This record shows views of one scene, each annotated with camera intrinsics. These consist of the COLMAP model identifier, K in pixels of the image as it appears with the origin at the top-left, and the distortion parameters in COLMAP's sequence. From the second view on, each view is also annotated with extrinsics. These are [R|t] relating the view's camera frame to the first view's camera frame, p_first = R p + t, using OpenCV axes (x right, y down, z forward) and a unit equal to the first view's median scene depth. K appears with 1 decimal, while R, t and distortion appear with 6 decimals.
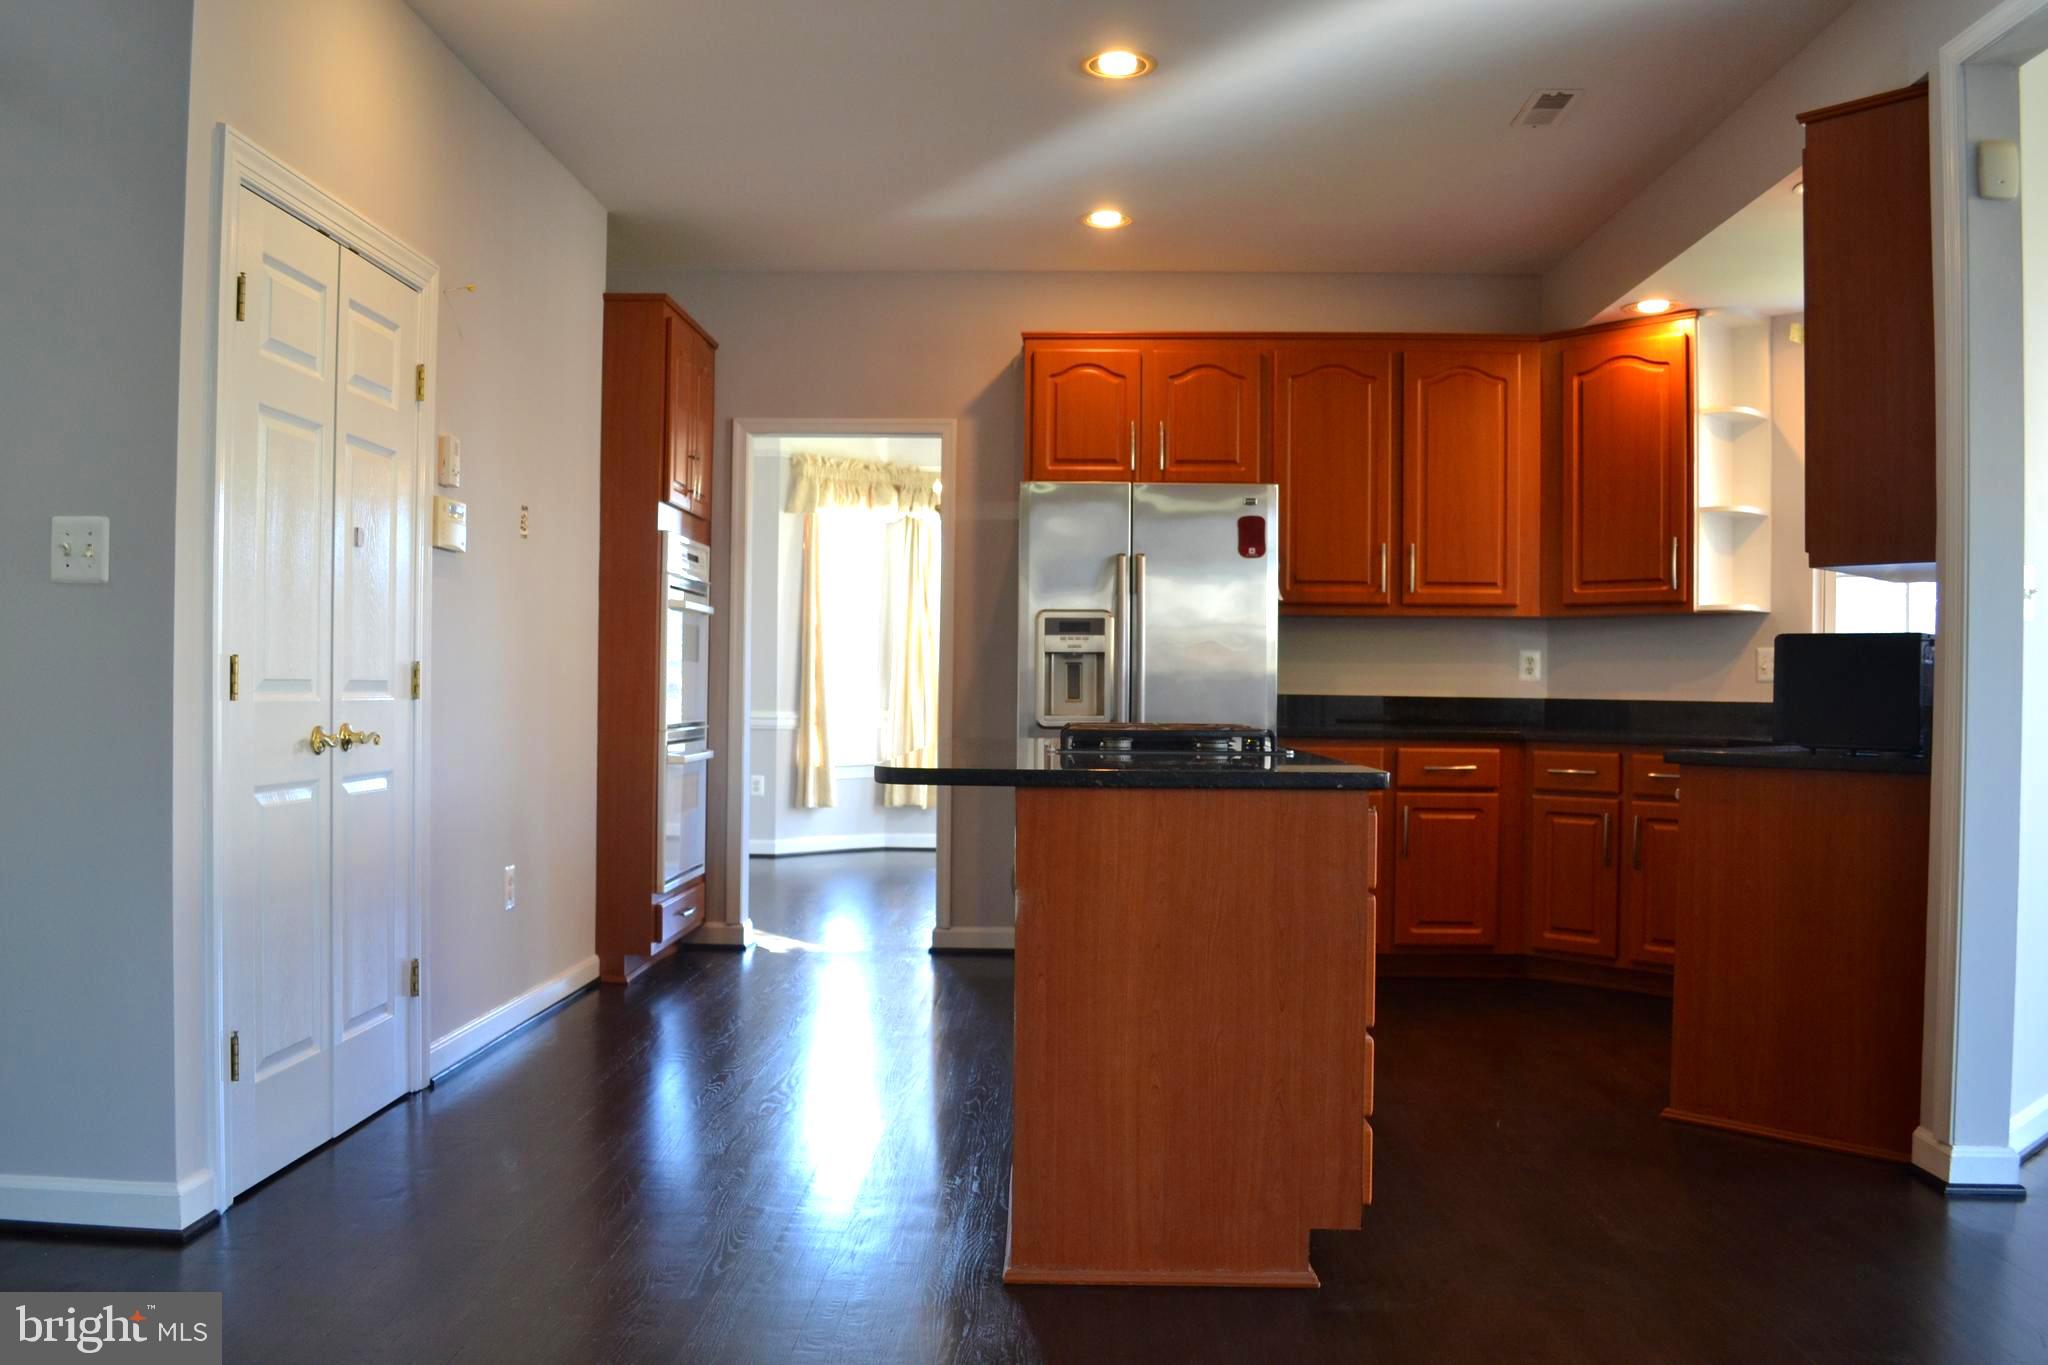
lens RADIAL K [[1649.5, 0, 1023.2], [0, 1649.5, 686.4], [0, 0, 1]] dist [-0.090434, 0.037126]
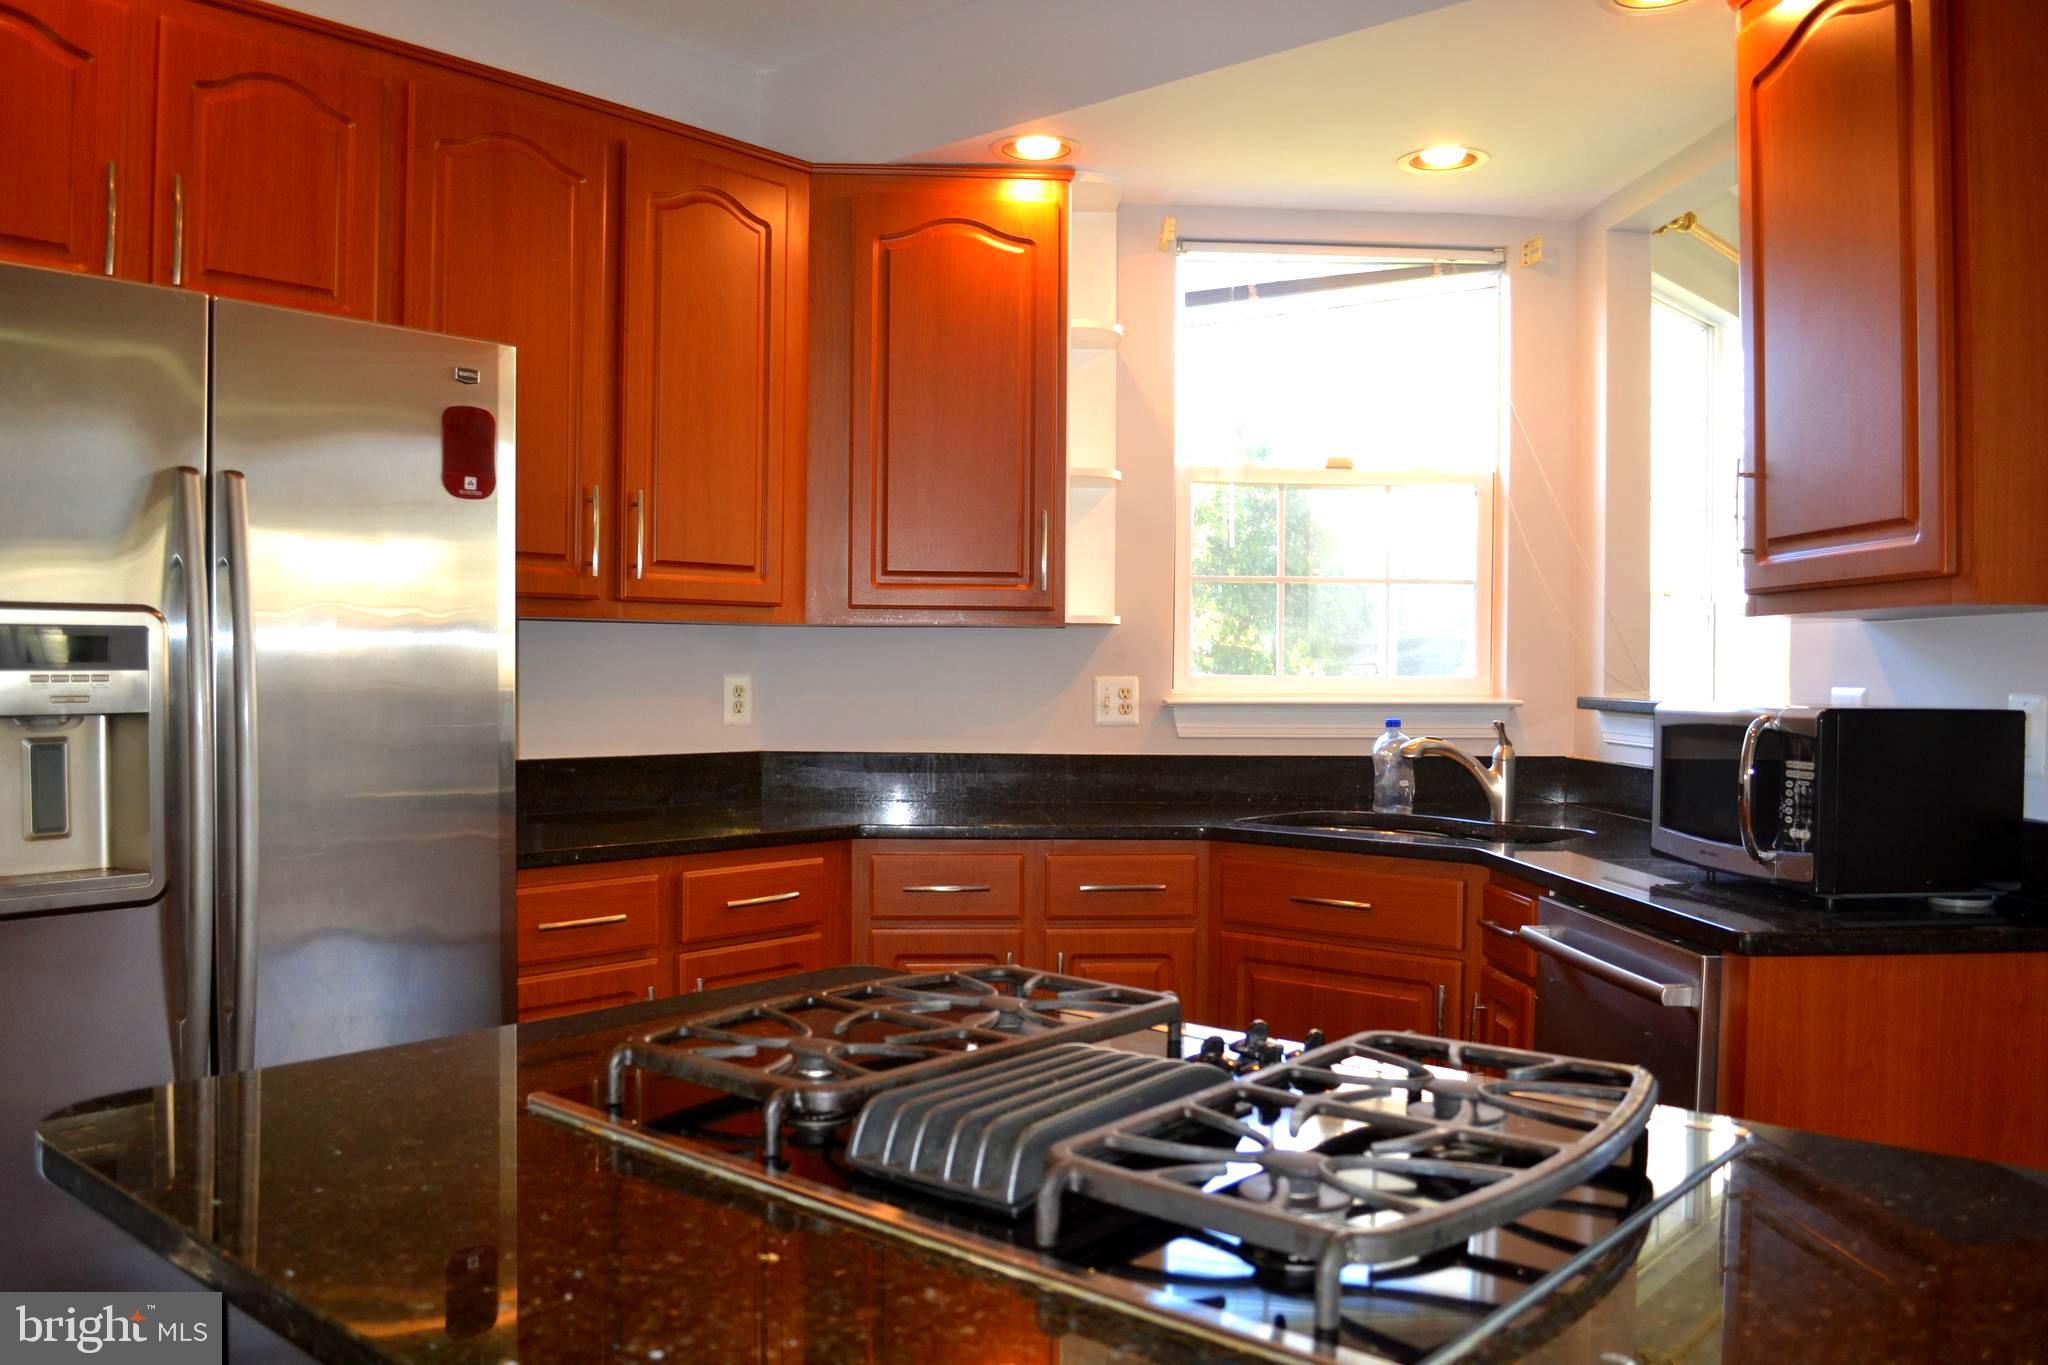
lens RADIAL K [[1649.5, 0, 1018.0], [0, 1649.5, 680.1], [0, 0, 1]] dist [-0.090434, 0.037126]
pose [[0.632282, -0.013545, 0.774620, -0.118468], [-0.001914, 0.999817, 0.019045, -0.035967], [-0.774736, -0.013524, 0.632140, 0.588880]]
